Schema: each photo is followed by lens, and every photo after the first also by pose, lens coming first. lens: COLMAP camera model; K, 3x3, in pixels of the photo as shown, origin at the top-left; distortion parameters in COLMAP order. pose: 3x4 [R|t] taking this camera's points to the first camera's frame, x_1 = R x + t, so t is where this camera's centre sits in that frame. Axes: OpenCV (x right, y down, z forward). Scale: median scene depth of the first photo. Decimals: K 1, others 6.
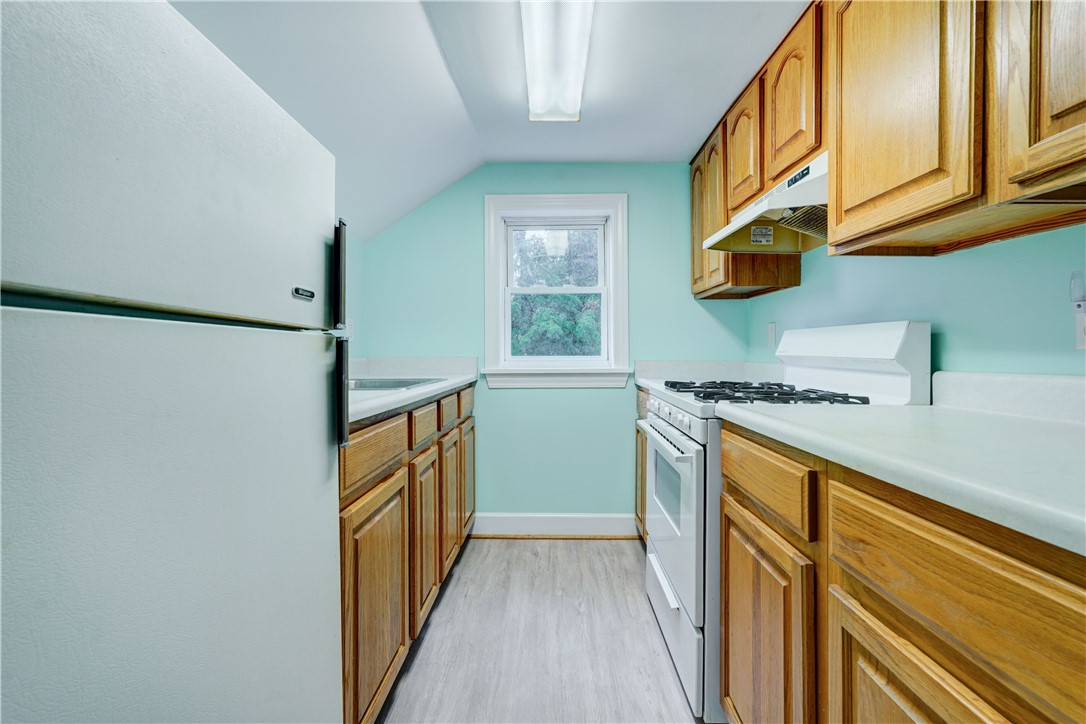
lens RADIAL K [[506.0, 0, 521.8], [0, 506.0, 345.3], [0, 0, 1]] dist [-0.018981, 0.000069]
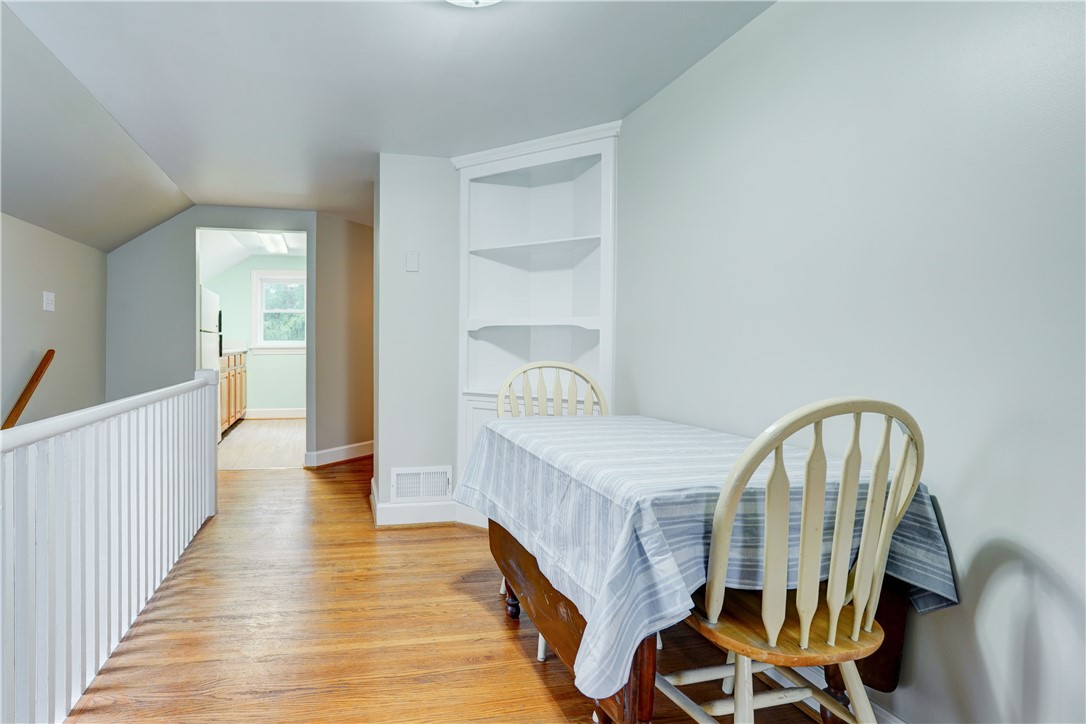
lens RADIAL K [[506.0, 0, 521.8], [0, 506.0, 345.3], [0, 0, 1]] dist [-0.018981, 0.000069]
pose [[0.906719, 0.006898, 0.421679, 0.088775], [-0.014502, 0.999785, 0.014829, -0.010364], [-0.421486, -0.019561, 0.906624, -1.797106]]
